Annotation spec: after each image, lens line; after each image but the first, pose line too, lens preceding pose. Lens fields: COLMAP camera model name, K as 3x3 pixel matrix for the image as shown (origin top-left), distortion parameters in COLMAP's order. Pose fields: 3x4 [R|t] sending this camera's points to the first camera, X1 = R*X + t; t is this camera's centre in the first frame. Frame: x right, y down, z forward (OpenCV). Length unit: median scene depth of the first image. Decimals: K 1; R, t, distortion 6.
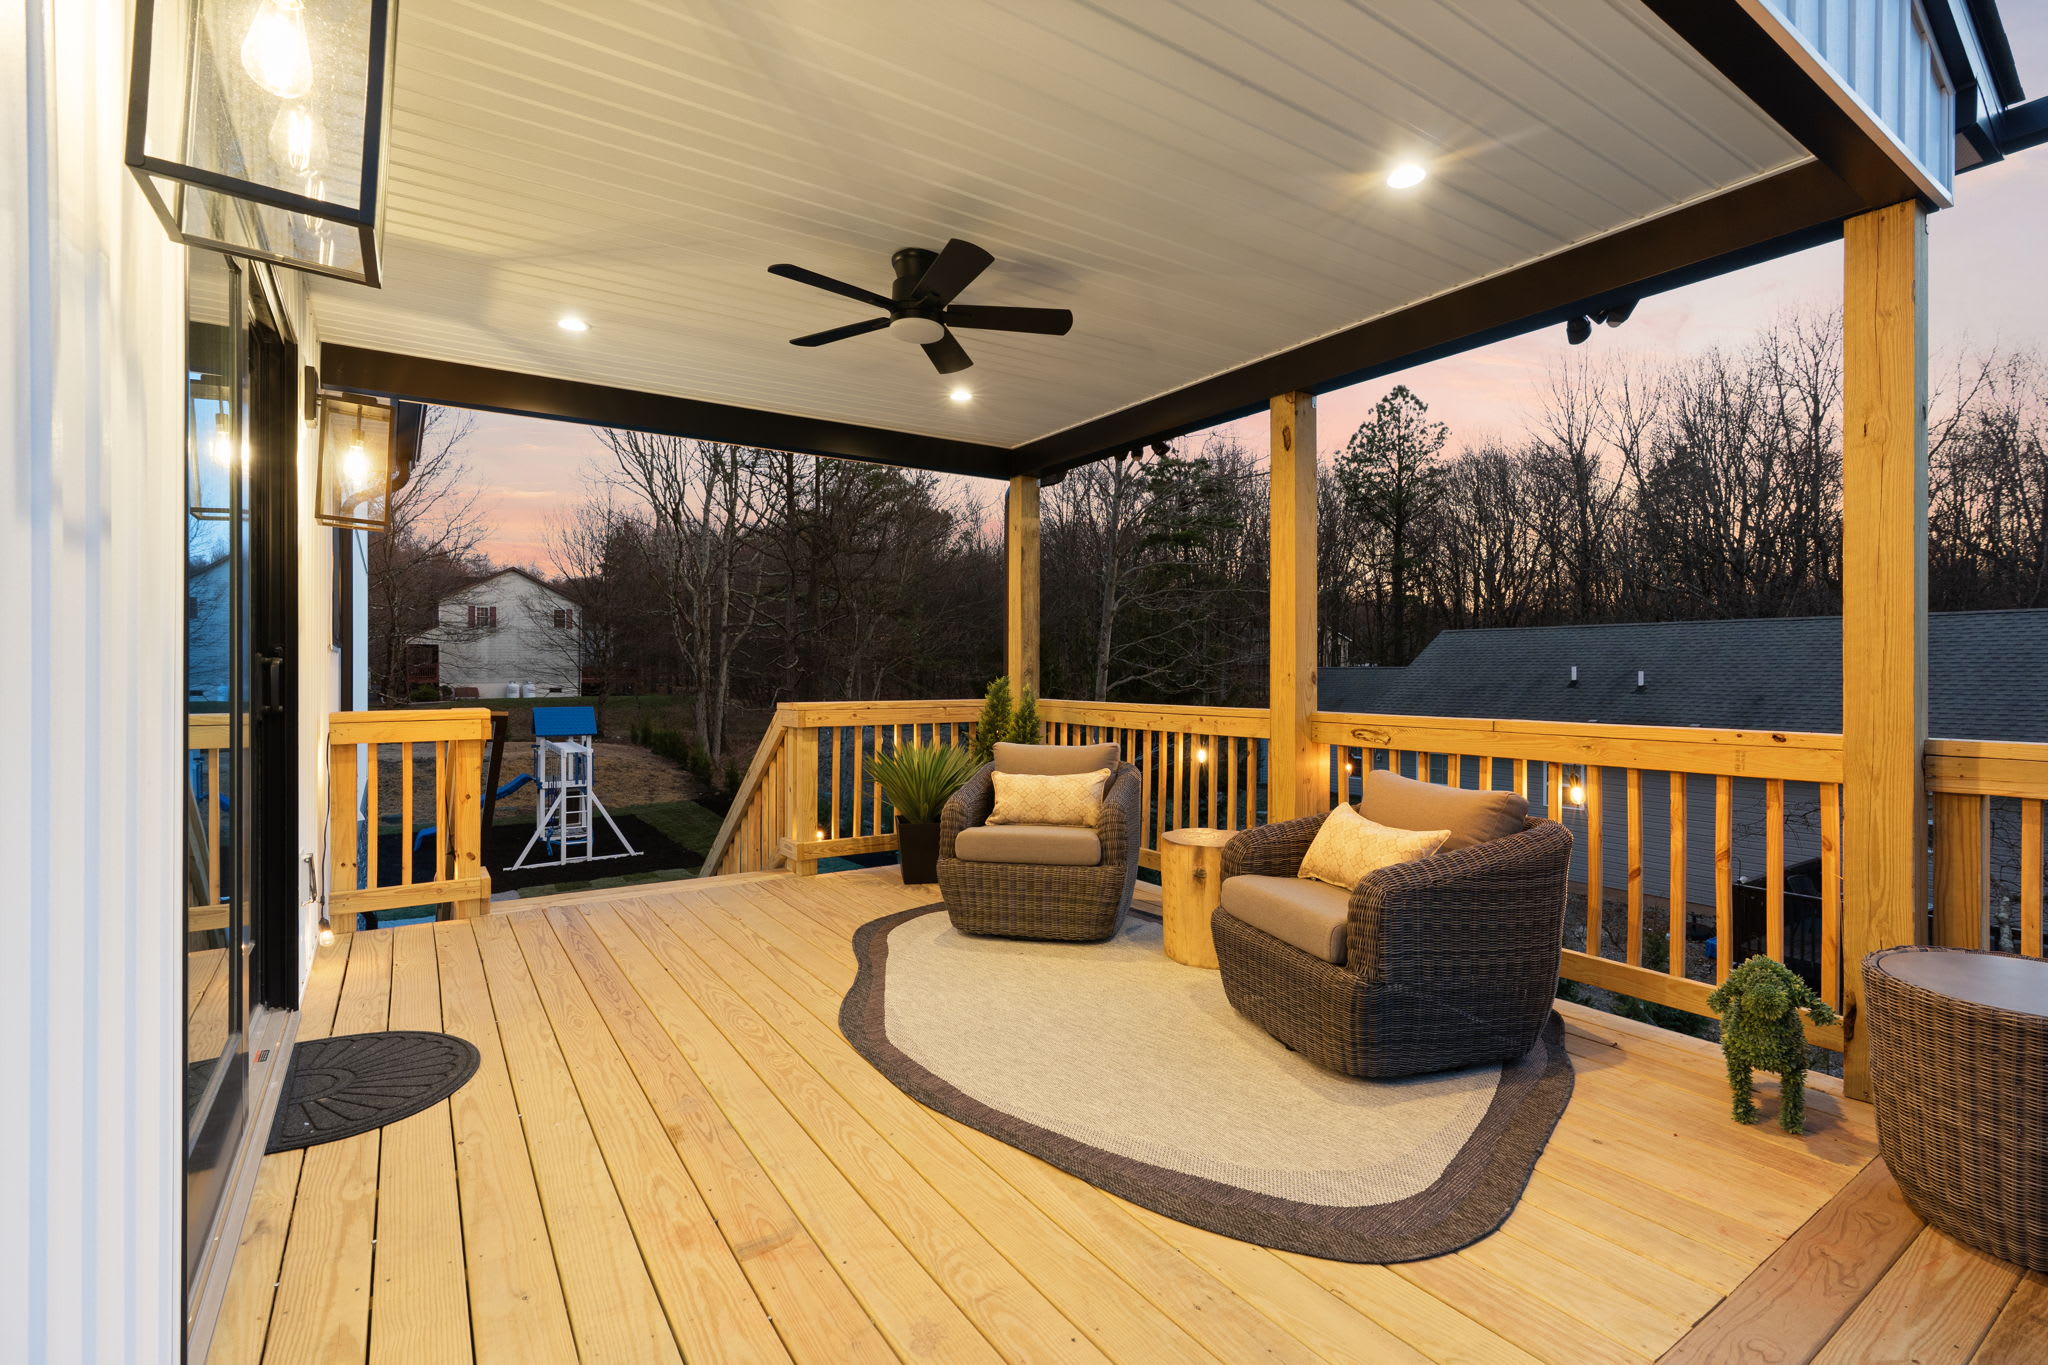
lens RADIAL K [[927.6, 0, 1032.6], [0, 927.6, 674.5], [0, 0, 1]] dist [-0.004501, -0.000122]
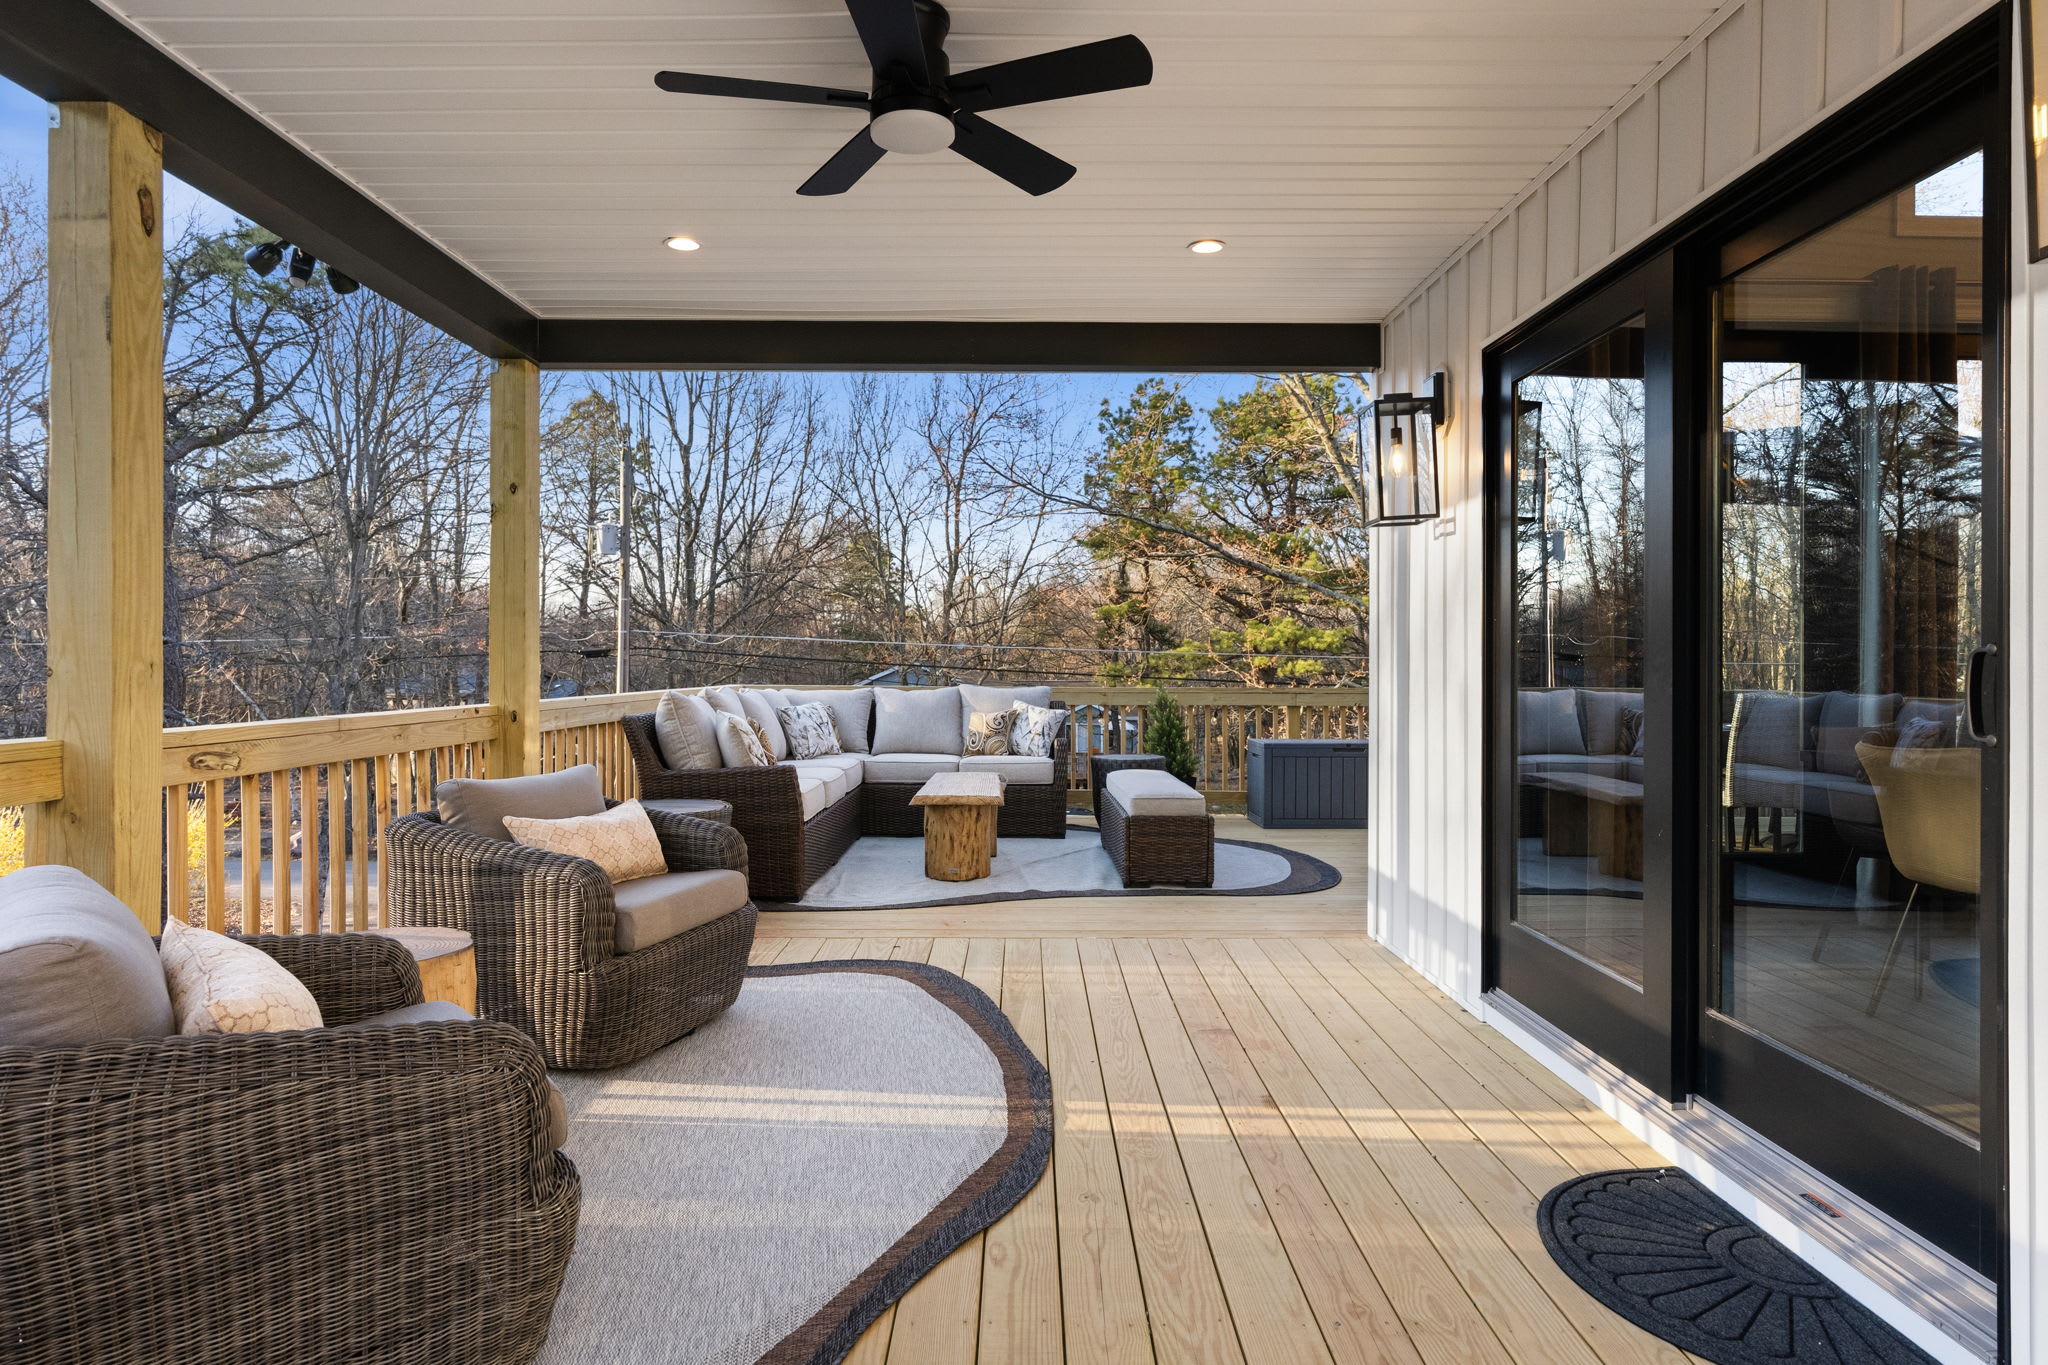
lens RADIAL K [[1056.5, 0, 1022.7], [0, 1056.5, 669.0], [0, 0, 1]] dist [-0.004751, -0.000848]
pose [[-0.823298, -0.006272, 0.567575, -0.046760], [-0.004244, 0.999979, 0.004894, -0.000250], [-0.567593, 0.001621, -0.823307, 0.120453]]
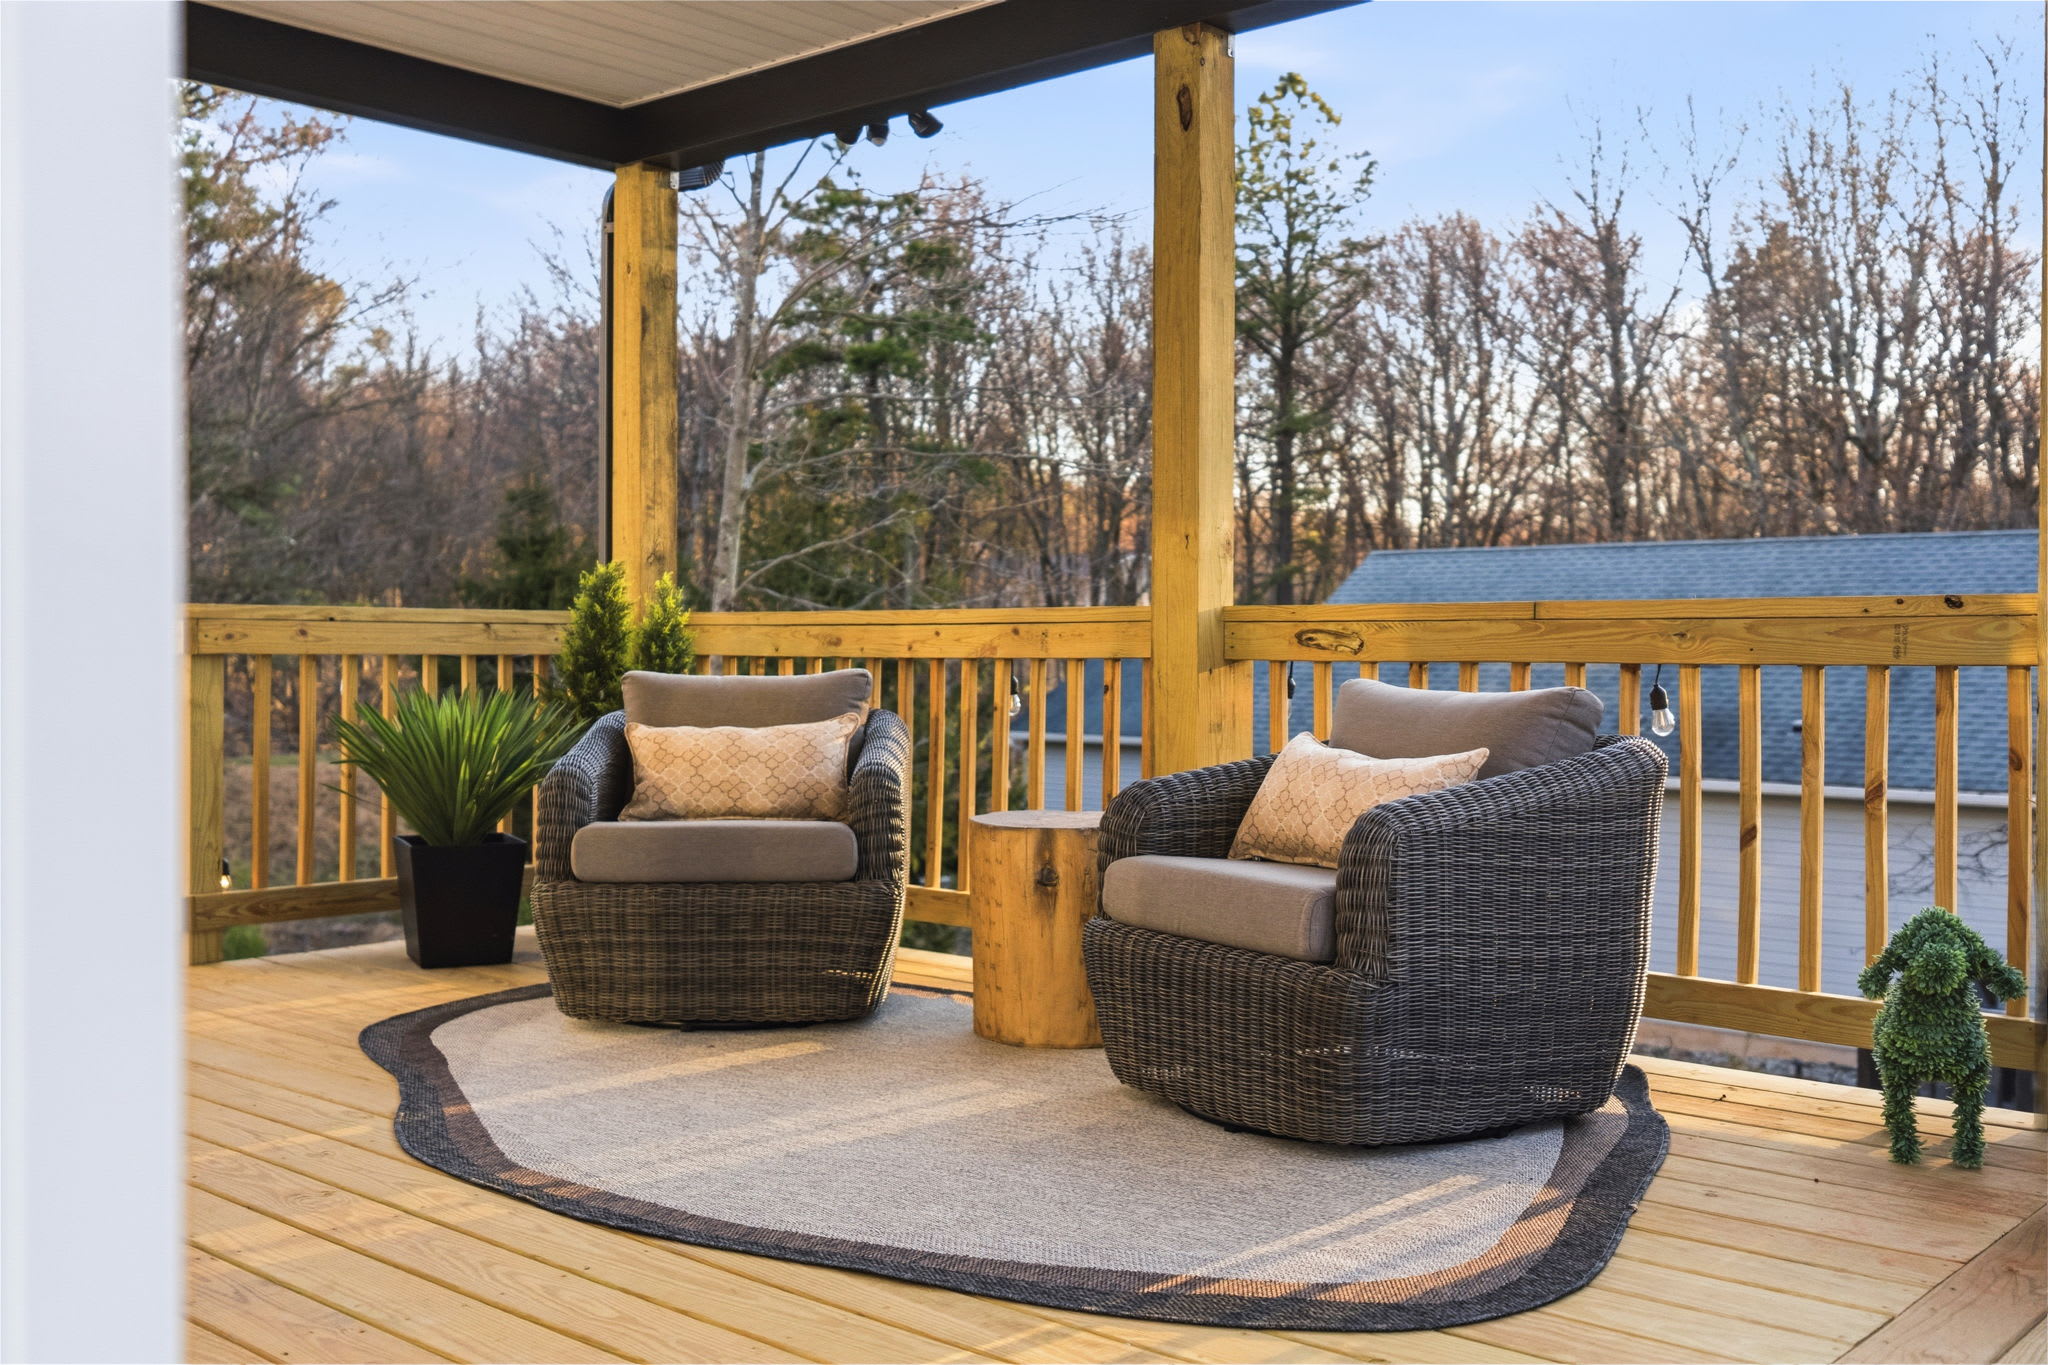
lens RADIAL K [[1973.5, 0, 1024.0], [0, 1973.5, 682.5], [0, 0, 1]] dist [0.008447, -0.005896]
pose [[0.969013, 0.000398, 0.247009, -0.010815], [-0.003806, 0.999904, 0.013319, 0.007194], [-0.246980, -0.013846, 0.968922, -0.011800]]
